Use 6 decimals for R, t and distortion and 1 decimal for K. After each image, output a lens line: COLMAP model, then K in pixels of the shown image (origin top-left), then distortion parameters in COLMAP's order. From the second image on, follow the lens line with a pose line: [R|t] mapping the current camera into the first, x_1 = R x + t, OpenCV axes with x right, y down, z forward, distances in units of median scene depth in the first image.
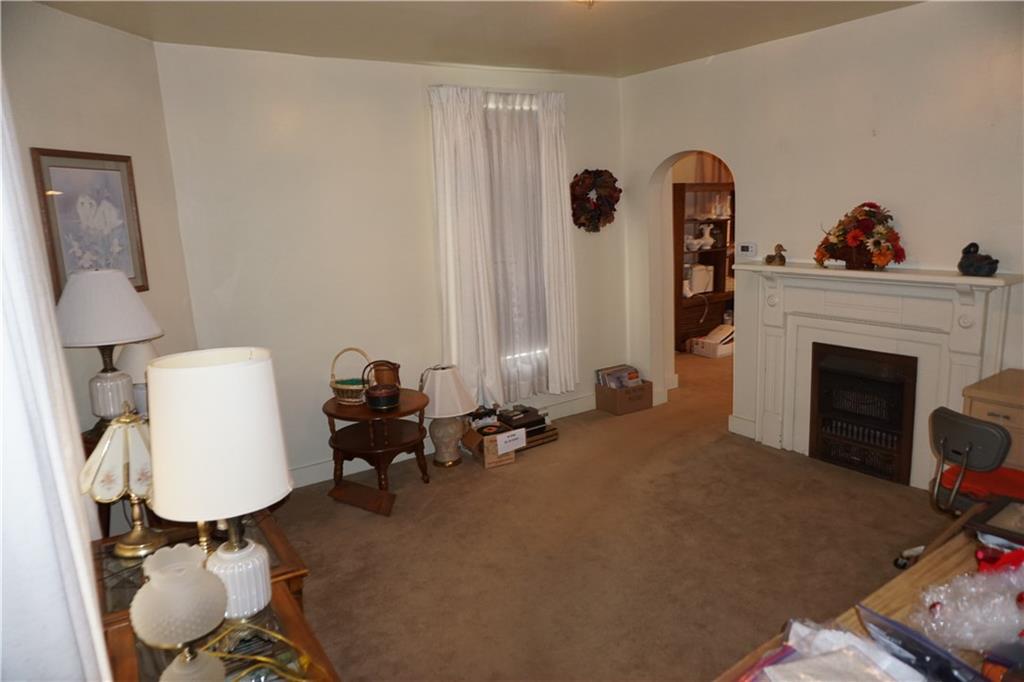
lens RADIAL K [[679.0, 0, 513.8], [0, 679.0, 343.8], [0, 0, 1]] dist [0.005327, 0.002195]
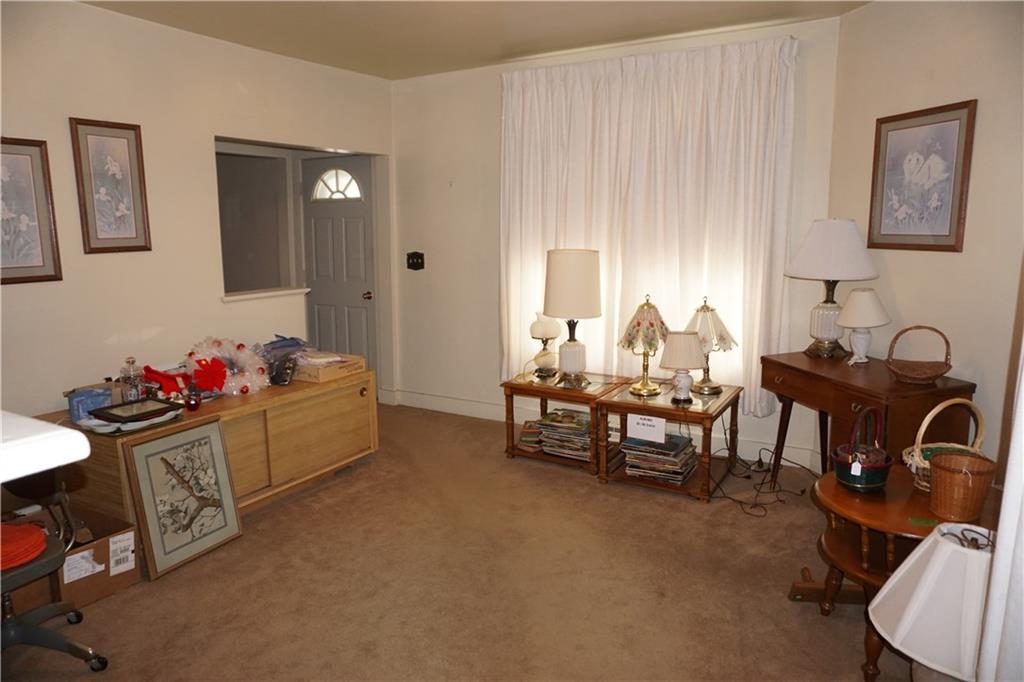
lens RADIAL K [[679.0, 0, 513.2], [0, 679.0, 341.4], [0, 0, 1]] dist [0.005327, 0.002195]
pose [[-0.883760, 0.119981, -0.452296, 0.443655], [-0.054971, 0.933258, 0.354976, -0.282438], [0.464699, 0.338577, -0.818181, 1.665547]]
